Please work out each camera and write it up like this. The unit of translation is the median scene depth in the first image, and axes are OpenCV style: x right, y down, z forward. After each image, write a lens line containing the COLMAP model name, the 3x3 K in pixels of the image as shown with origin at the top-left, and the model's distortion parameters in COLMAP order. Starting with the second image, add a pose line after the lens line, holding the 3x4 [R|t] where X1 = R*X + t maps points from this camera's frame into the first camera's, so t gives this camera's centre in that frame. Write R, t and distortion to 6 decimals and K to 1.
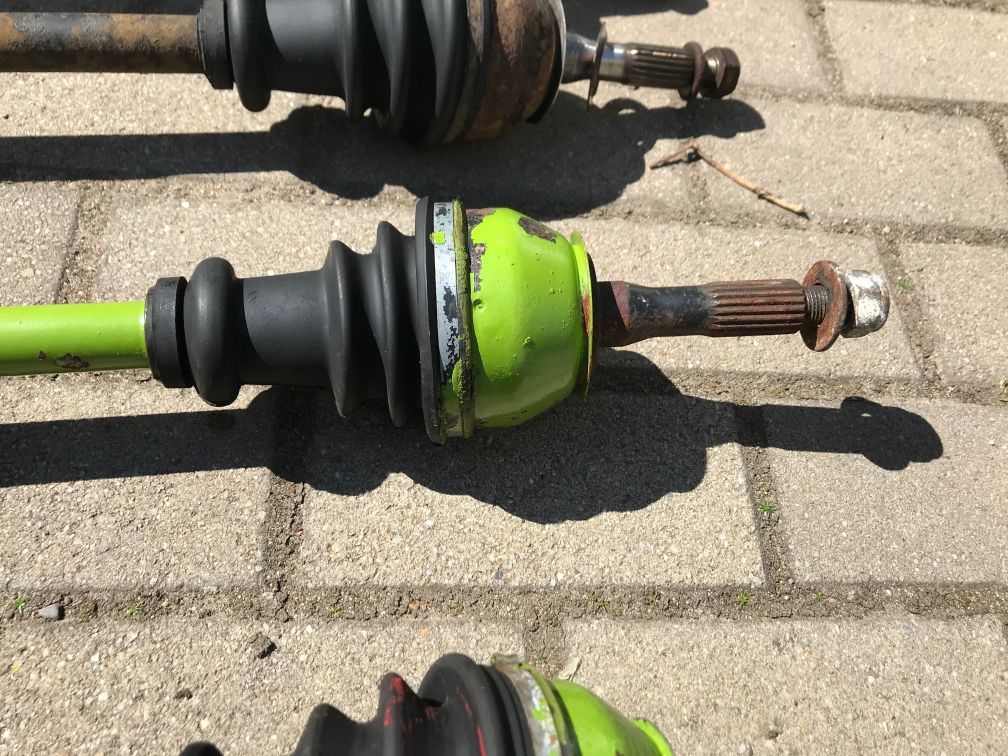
lens RADIAL K [[860.0, 0, 500.3], [0, 860.0, 364.0], [0, 0, 1]] dist [-0.003870, 0.004527]
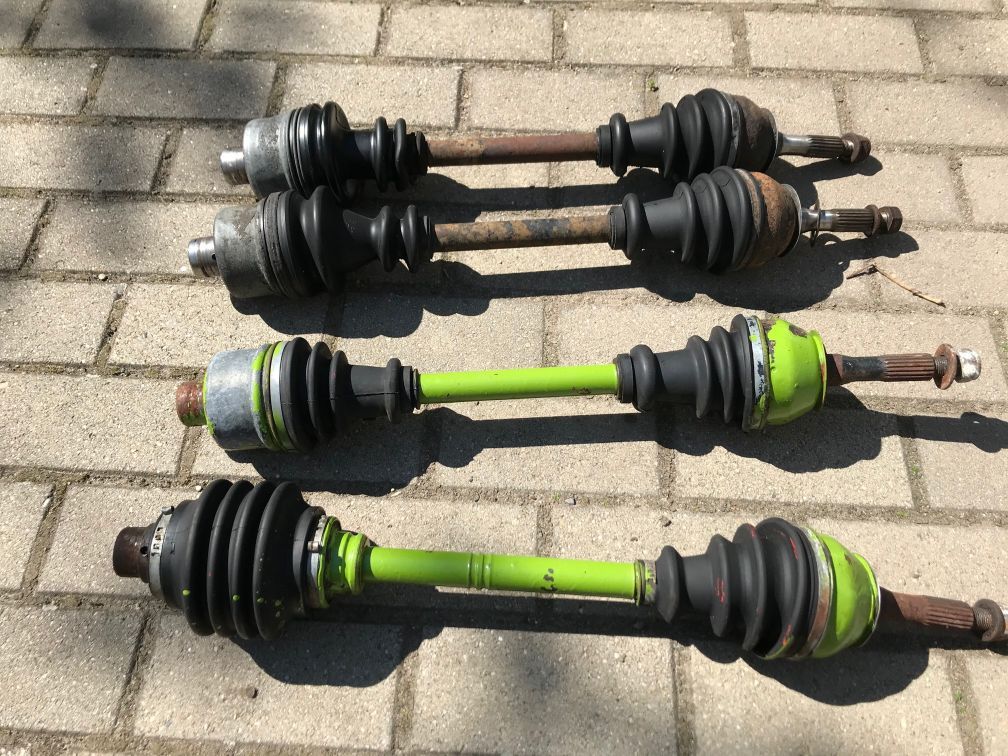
lens RADIAL K [[860.0, 0, 471.1], [0, 860.0, 363.1], [0, 0, 1]] dist [-0.003870, 0.004527]
pose [[0.980132, 0.006016, -0.198254, -0.298117], [-0.006878, 0.999970, -0.003658, -0.059269], [0.198226, 0.004949, 0.980144, -1.135849]]
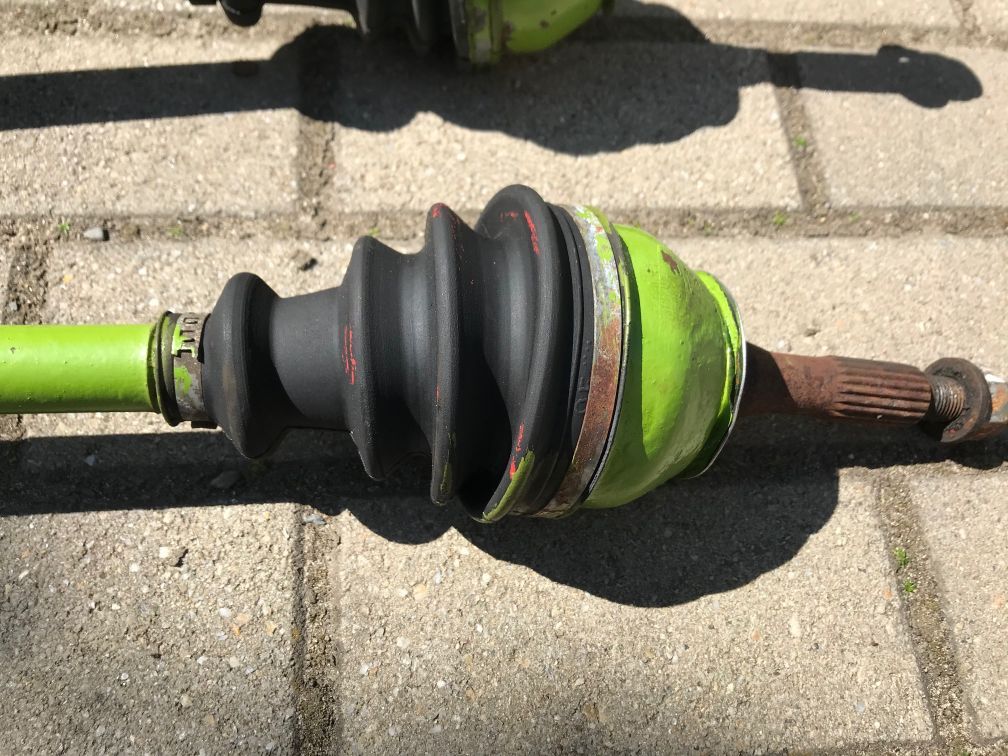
lens RADIAL K [[860.0, 0, 498.0], [0, 860.0, 384.2], [0, 0, 1]] dist [-0.003870, 0.004527]
pose [[0.998800, -0.042274, -0.024712, -0.026599], [0.045083, 0.990864, 0.127110, 0.319663], [0.019113, -0.128072, 0.991581, -0.019134]]
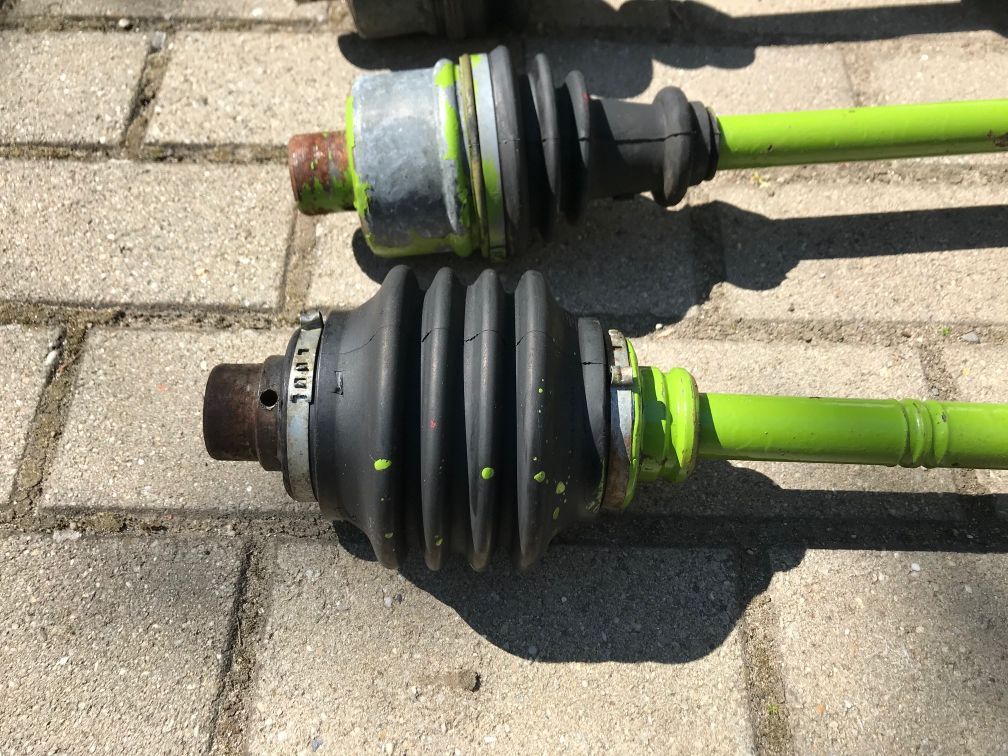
lens RADIAL K [[860.0, 0, 469.7], [0, 860.0, 371.5], [0, 0, 1]] dist [-0.003870, 0.004527]
pose [[0.986655, -0.010404, -0.162494, -0.953059], [0.011635, 0.999910, 0.006630, 0.289252], [0.162411, -0.008432, 0.986687, -0.372282]]
